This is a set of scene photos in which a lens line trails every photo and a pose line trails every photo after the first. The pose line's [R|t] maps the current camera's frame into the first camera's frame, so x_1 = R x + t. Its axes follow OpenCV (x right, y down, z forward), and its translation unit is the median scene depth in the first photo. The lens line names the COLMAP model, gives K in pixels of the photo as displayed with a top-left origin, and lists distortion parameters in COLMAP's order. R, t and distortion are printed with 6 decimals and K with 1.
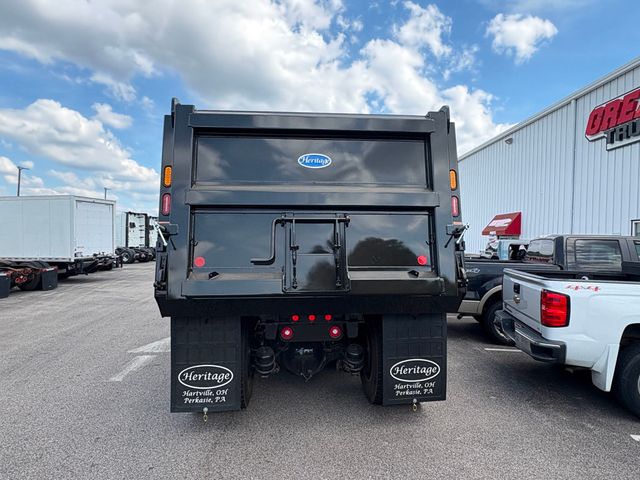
lens RADIAL K [[389.6, 0, 318.3], [0, 389.6, 238.3], [0, 0, 1]] dist [-0.001625, -0.000916]
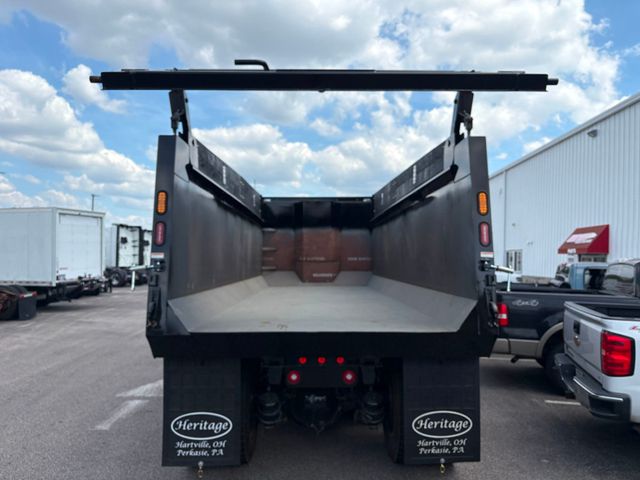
lens RADIAL K [[490.7, 0, 320.0], [0, 490.7, 240.0], [0, 0, 1]] dist [0.031703, -0.040839]
pose [[0.997760, -0.000696, -0.066886, 0.045179], [-0.001264, 0.999571, -0.029262, -0.028371], [0.066878, 0.029281, 0.997331, -0.091658]]
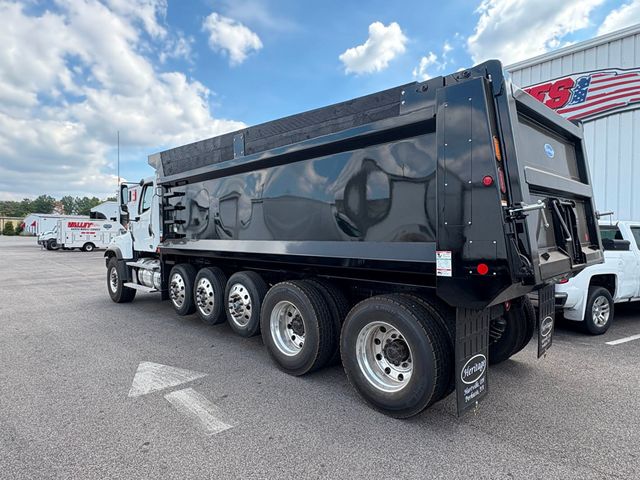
lens RADIAL K [[389.6, 0, 318.3], [0, 389.6, 238.3], [0, 0, 1]] dist [-0.001625, -0.000916]
pose [[0.770611, -0.022746, 0.636900, -0.961230], [0.004361, 0.999528, 0.030419, 0.008191], [-0.637291, -0.020664, 0.770346, 0.428856]]
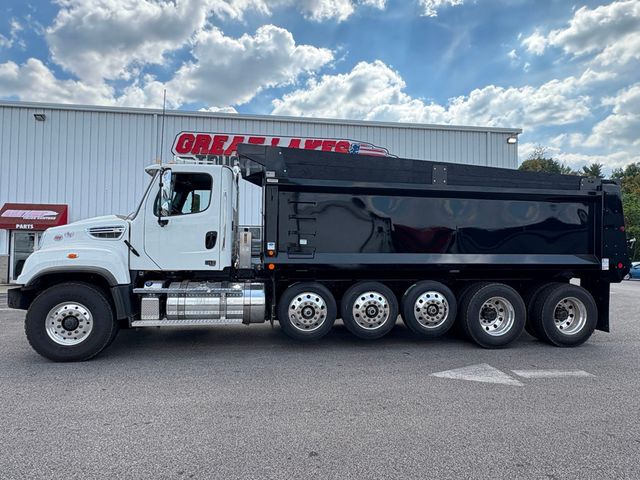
lens RADIAL K [[384.1, 0, 319.6], [0, 384.1, 240.7], [0, 0, 1]] dist [-0.001201, 0.000262]
pose [[-0.096878, 0.002380, 0.995293, -1.783160], [-0.025393, 0.999666, -0.004863, 0.019756], [-0.994972, -0.025744, -0.096786, 2.173377]]
